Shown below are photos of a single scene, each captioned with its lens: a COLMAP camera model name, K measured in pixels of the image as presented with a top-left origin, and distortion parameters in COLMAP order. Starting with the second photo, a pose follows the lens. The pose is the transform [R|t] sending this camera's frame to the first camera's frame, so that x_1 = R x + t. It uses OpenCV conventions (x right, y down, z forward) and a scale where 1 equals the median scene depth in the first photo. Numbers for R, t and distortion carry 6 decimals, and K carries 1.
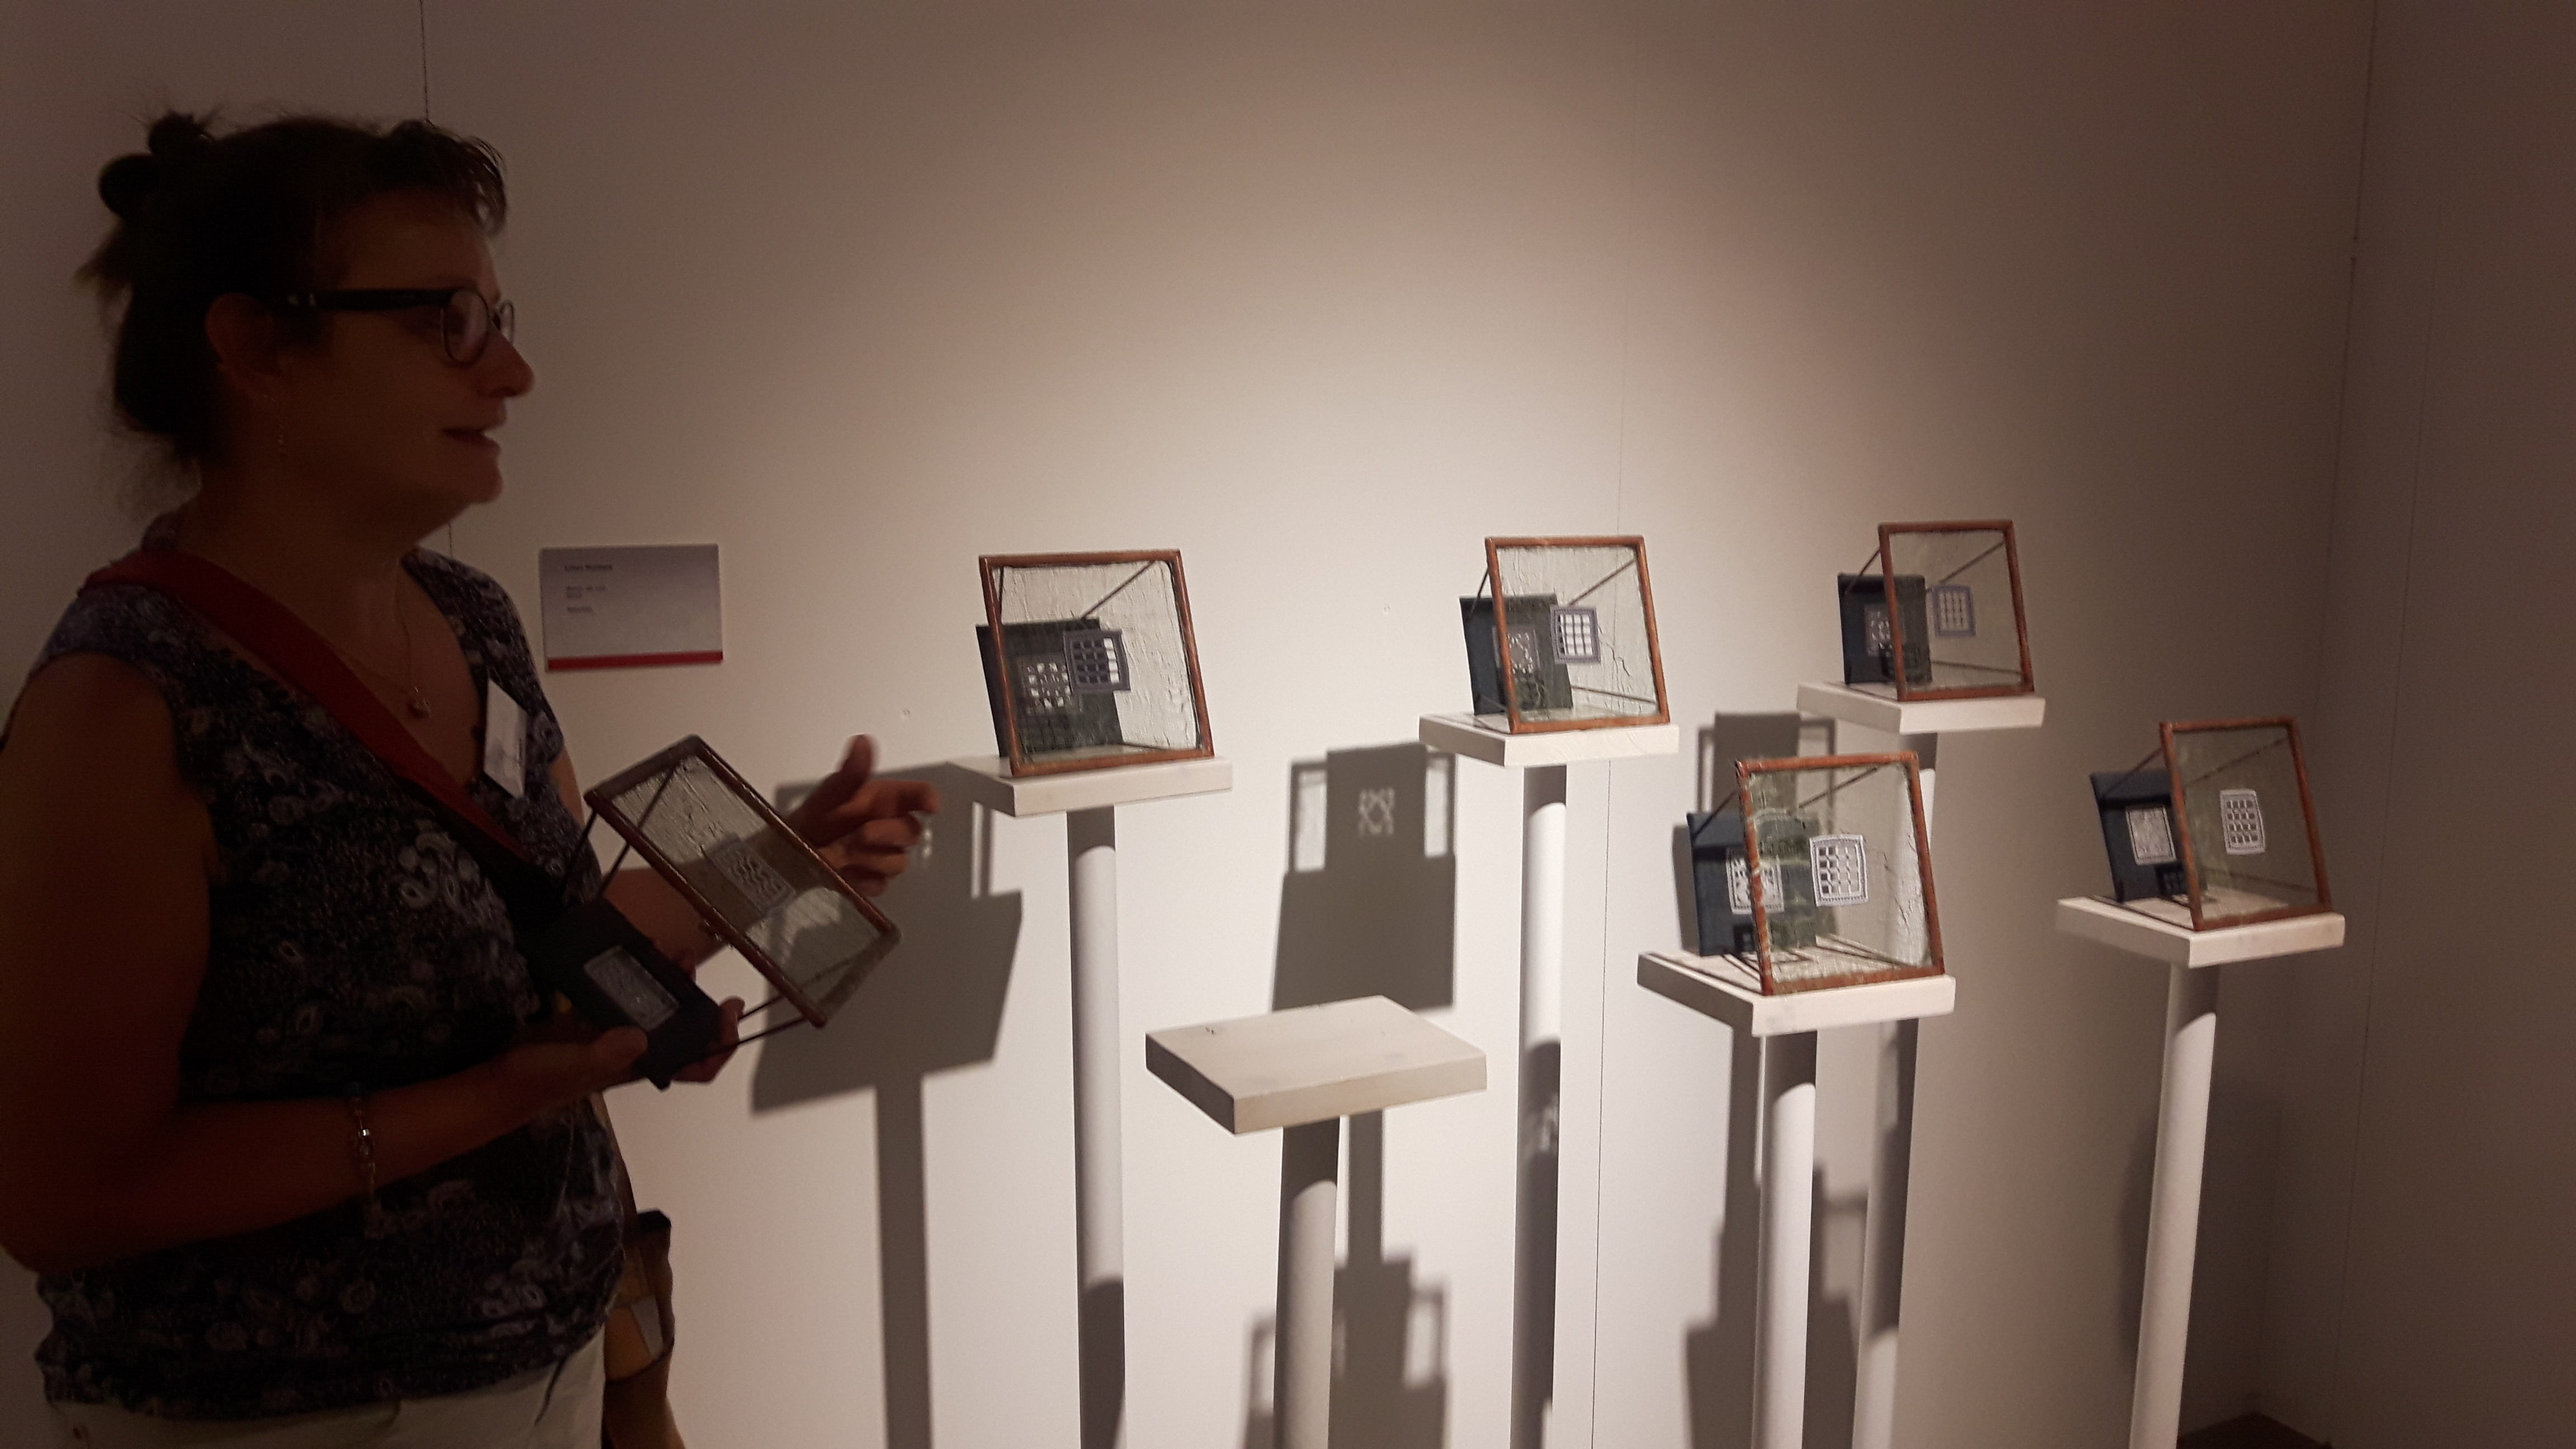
lens RADIAL K [[2130.6, 0, 1288.0], [0, 2130.6, 724.5], [0, 0, 1]] dist [0.105886, -0.003869]
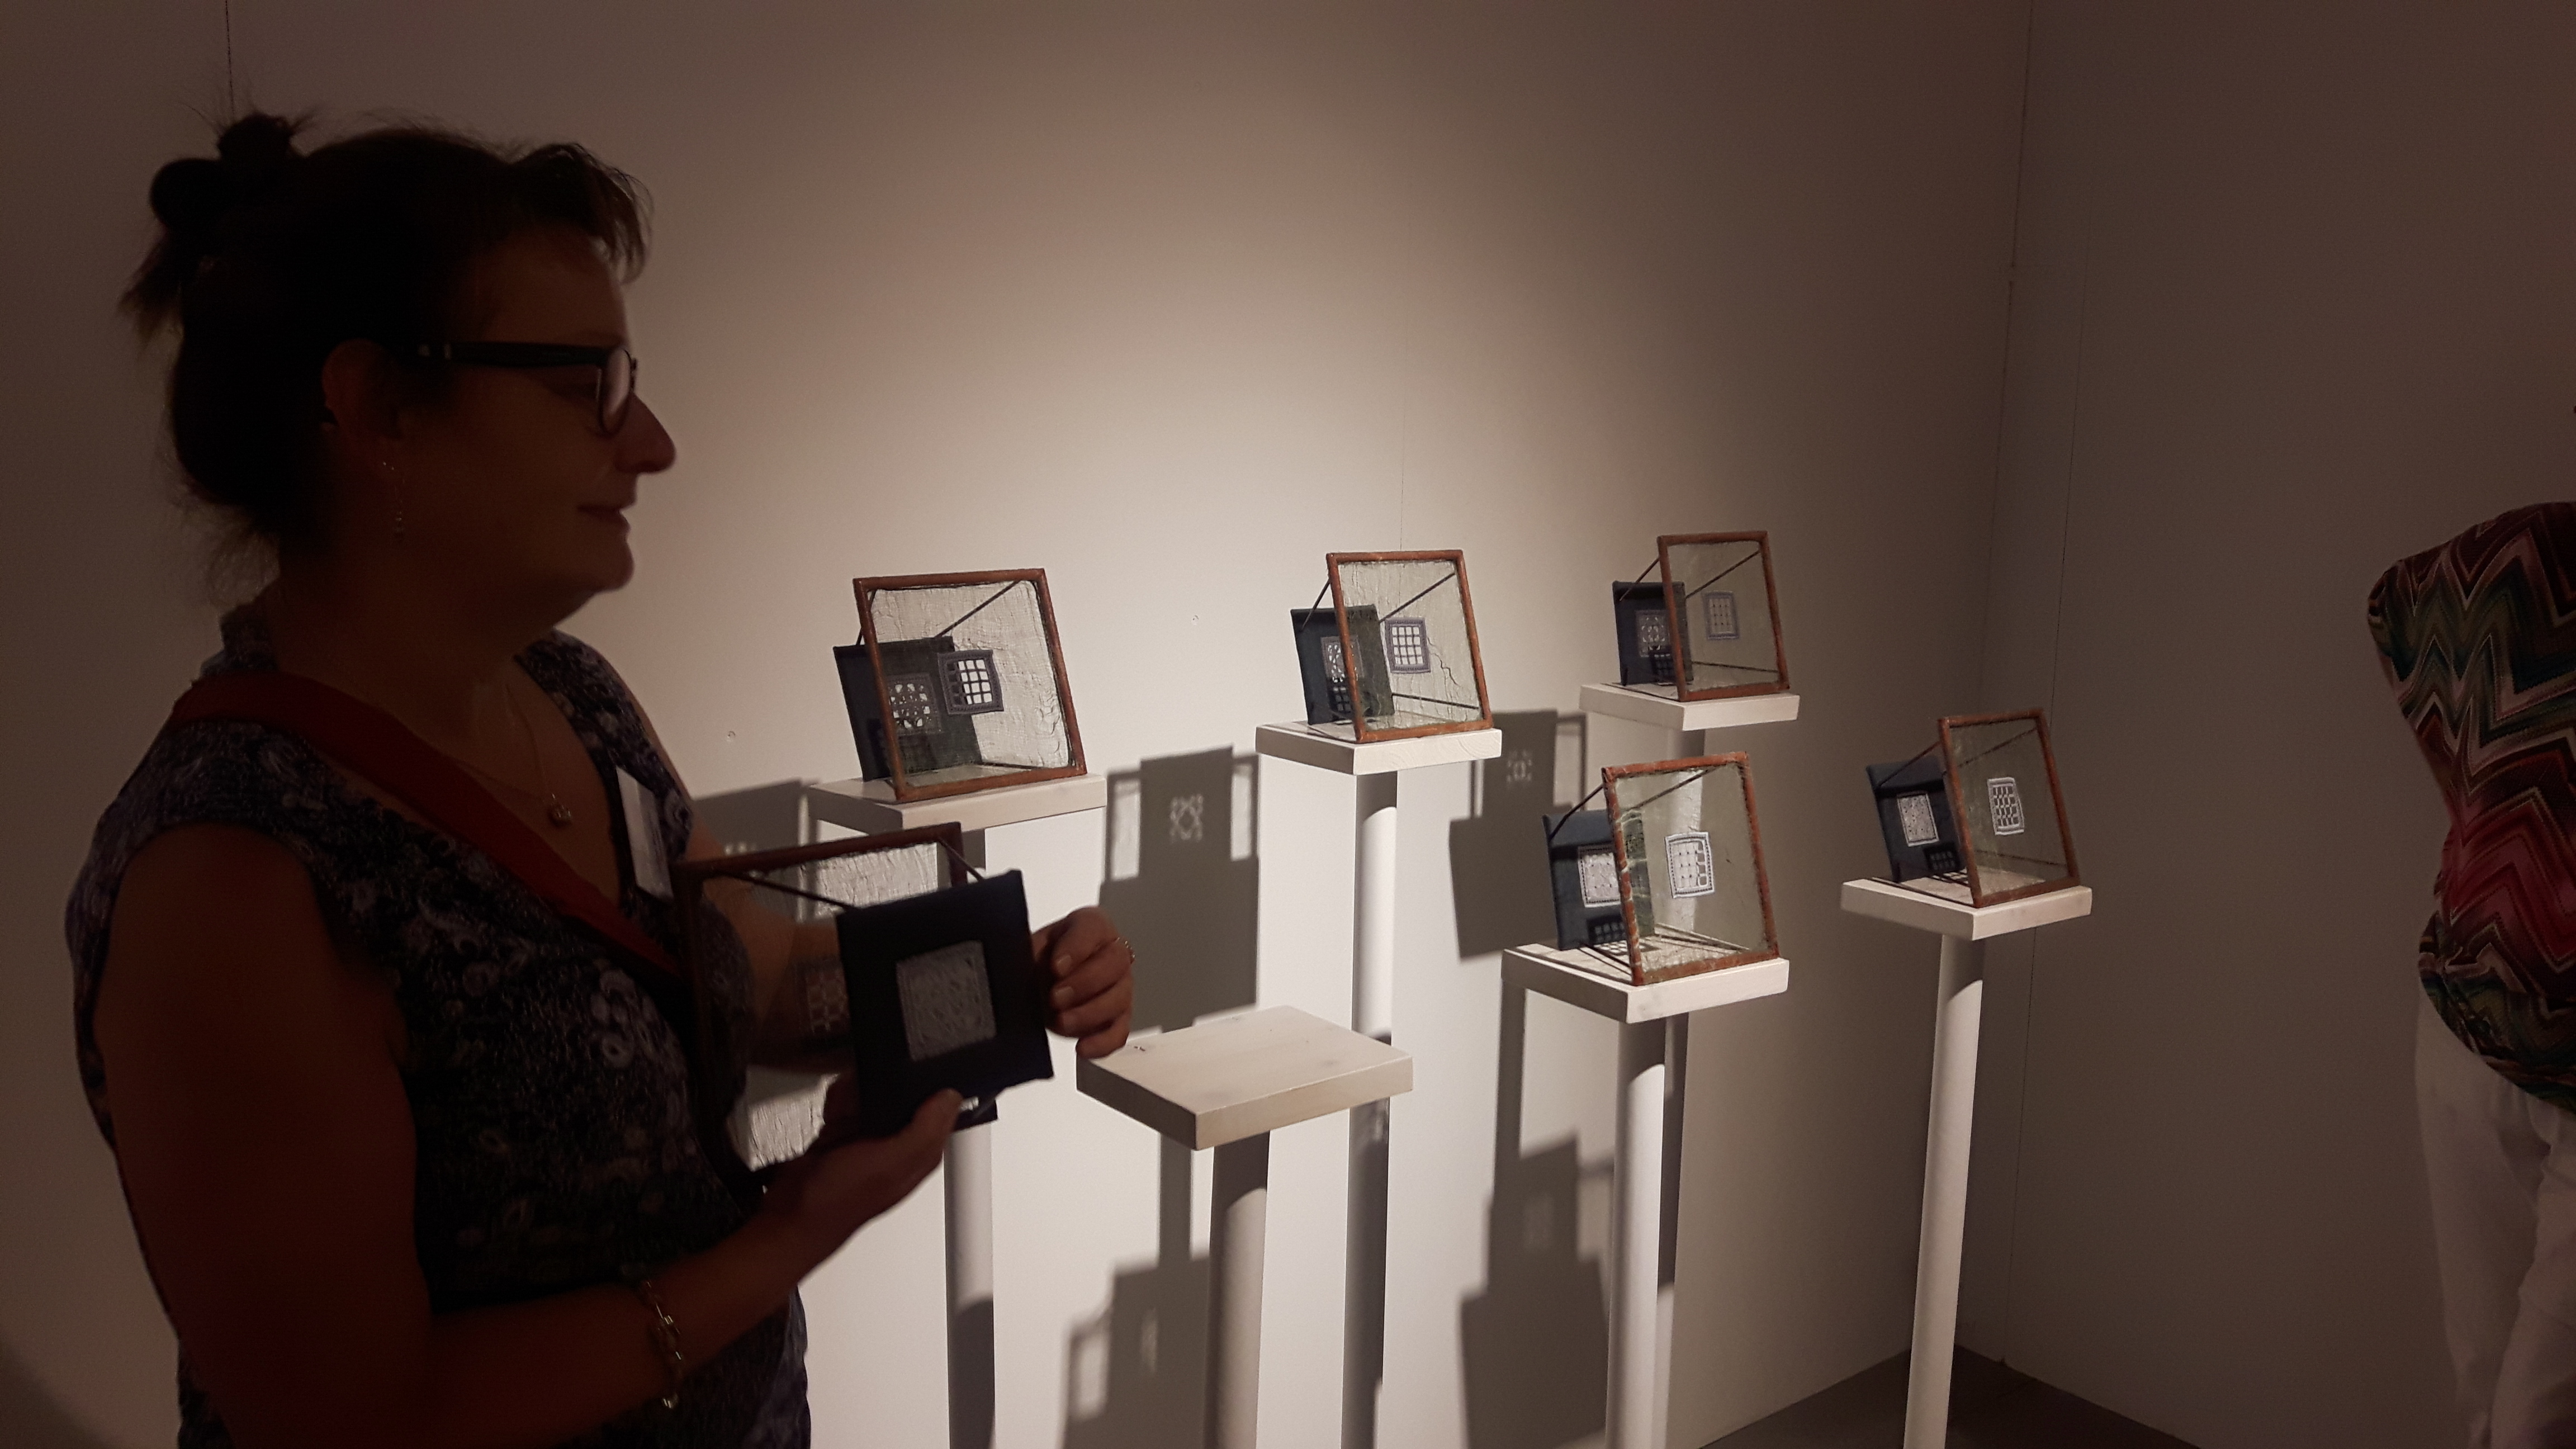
lens RADIAL K [[2134.7, 0, 1288.0], [0, 2134.7, 724.5], [0, 0, 1]] dist [0.172502, -0.000072]
pose [[0.977711, -0.023520, 0.208635, -0.143832], [0.021641, 0.999702, 0.011284, -0.016721], [-0.208839, -0.006518, 0.977928, -0.009562]]
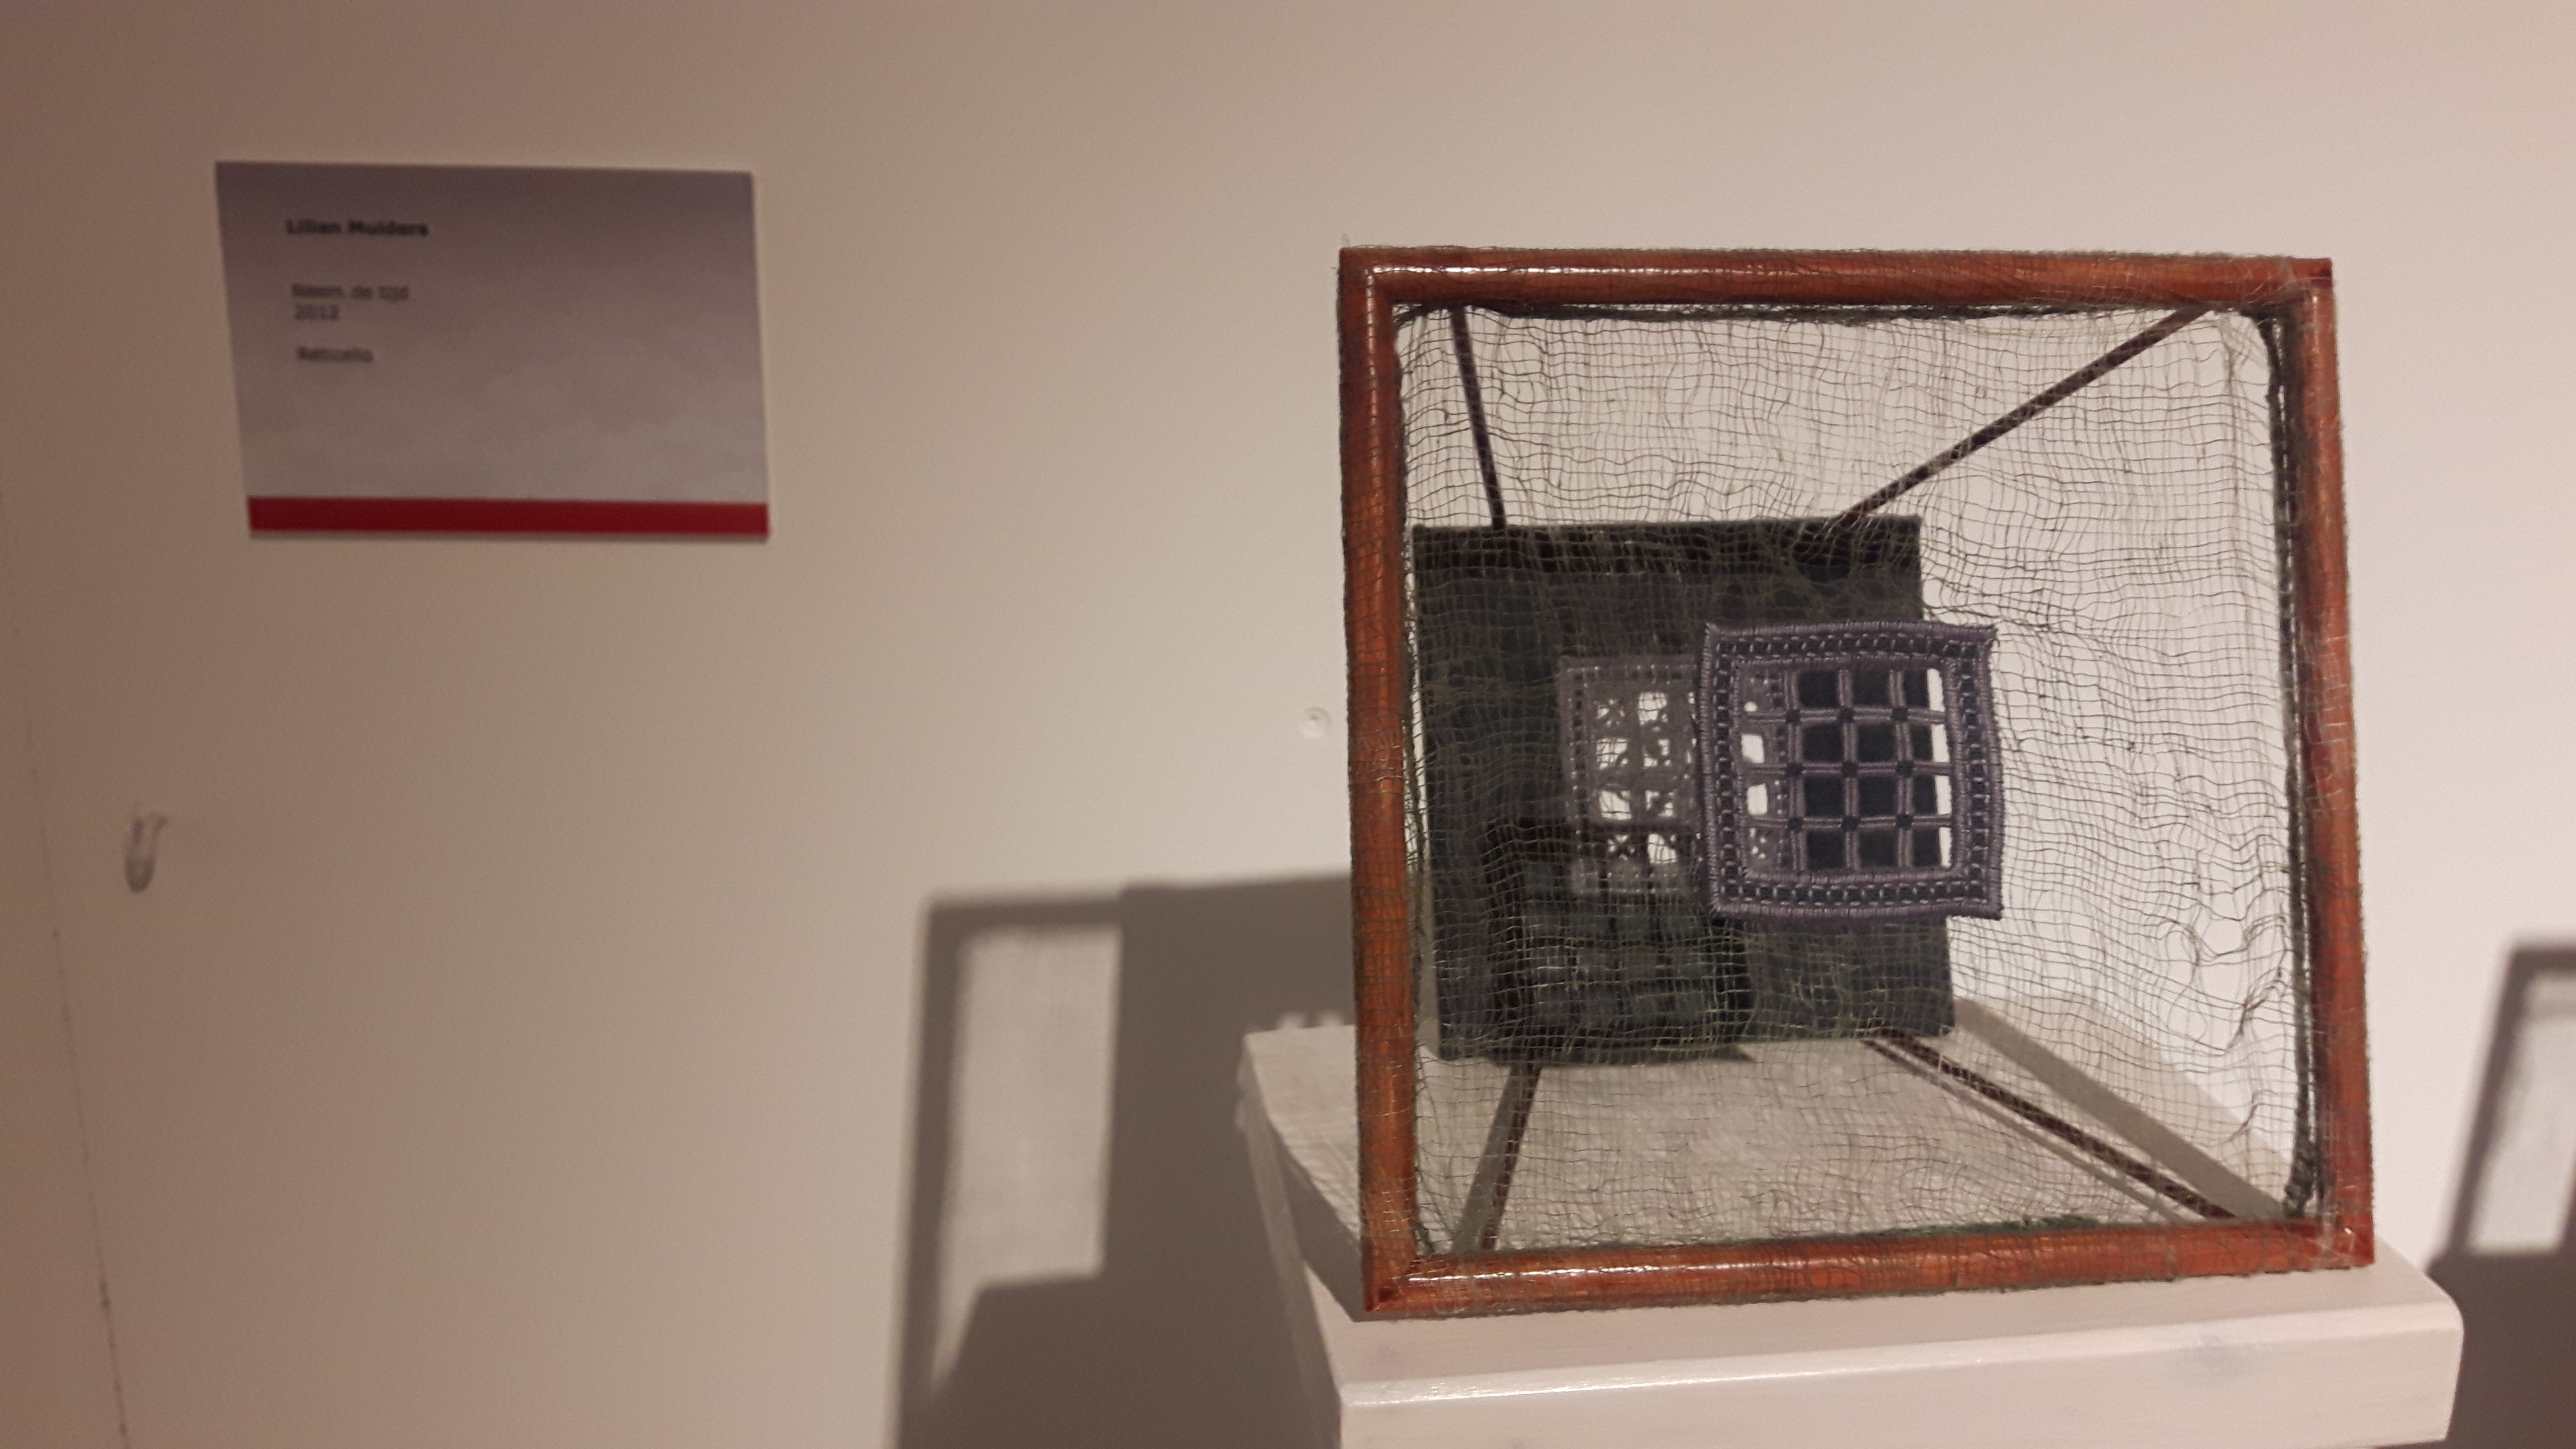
lens RADIAL K [[2270.2, 0, 1288.0], [0, 2270.2, 724.5], [0, 0, 1]] dist [0.139301, -0.400320]
pose [[0.915154, 0.129077, -0.381880, -0.050331], [-0.080144, 0.986696, 0.141448, -0.057800], [0.395057, -0.098842, 0.913324, 0.715032]]
